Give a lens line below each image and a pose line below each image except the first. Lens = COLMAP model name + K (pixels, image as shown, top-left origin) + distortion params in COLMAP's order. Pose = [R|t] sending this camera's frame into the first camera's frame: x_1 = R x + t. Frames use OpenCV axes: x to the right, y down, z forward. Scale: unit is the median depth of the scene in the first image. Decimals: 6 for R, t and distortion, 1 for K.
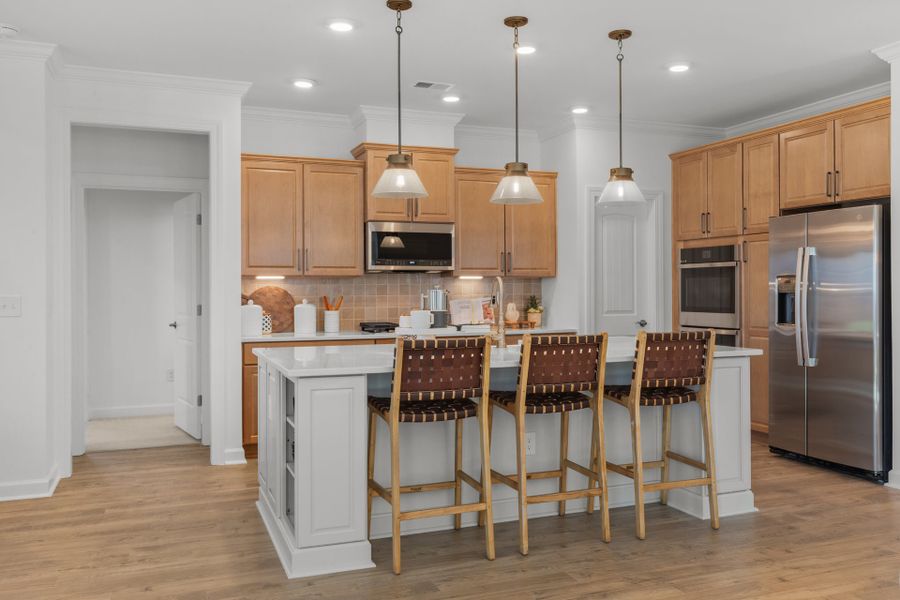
lens RADIAL K [[739.3, 0, 448.7], [0, 739.3, 296.7], [0, 0, 1]] dist [0.002321, -0.007152]
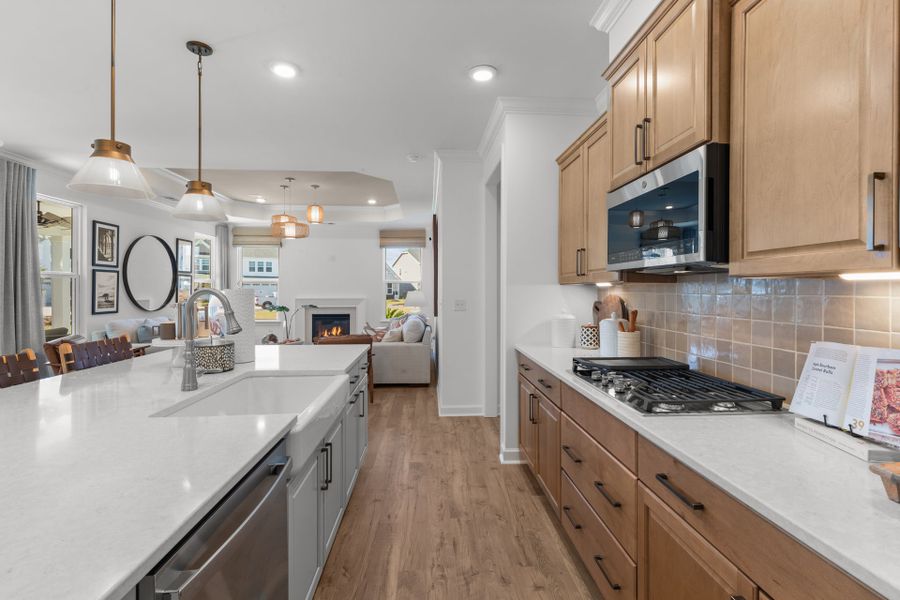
lens RADIAL K [[419.2, 0, 450.8], [0, 419.2, 291.1], [0, 0, 1]] dist [-0.000221, -0.000376]
pose [[-0.320642, 0.011856, -0.947126, 0.275261], [0.000753, 0.999925, 0.012262, -0.024479], [0.947200, 0.003219, -0.320626, 0.983745]]
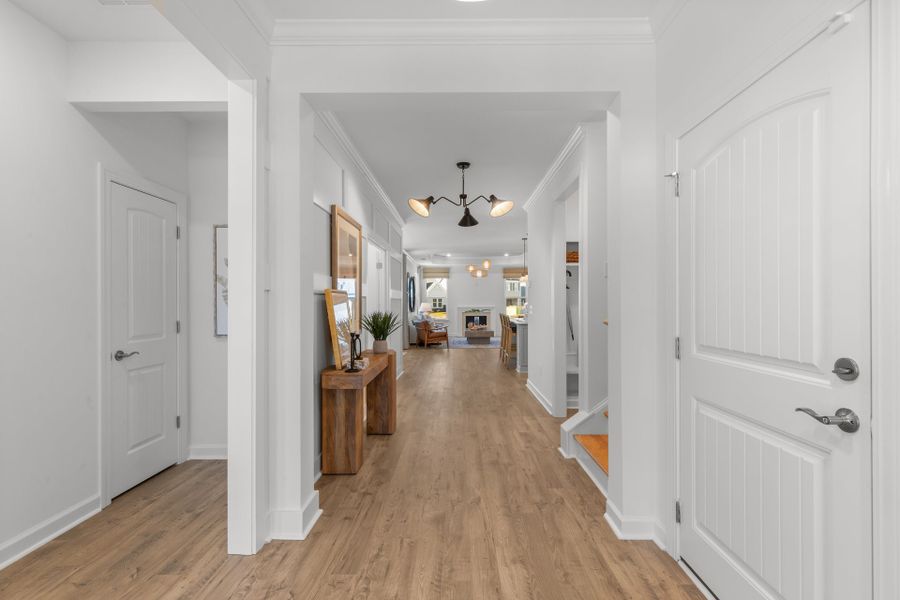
lens RADIAL K [[417.9, 0, 450.0], [0, 417.9, 304.6], [0, 0, 1]] dist [-0.000926, -0.000905]
pose [[-0.387539, 0.006785, -0.921828, 1.493945], [0.000954, 0.999975, 0.006960, -0.015689], [0.921853, 0.001817, -0.387536, 0.963959]]
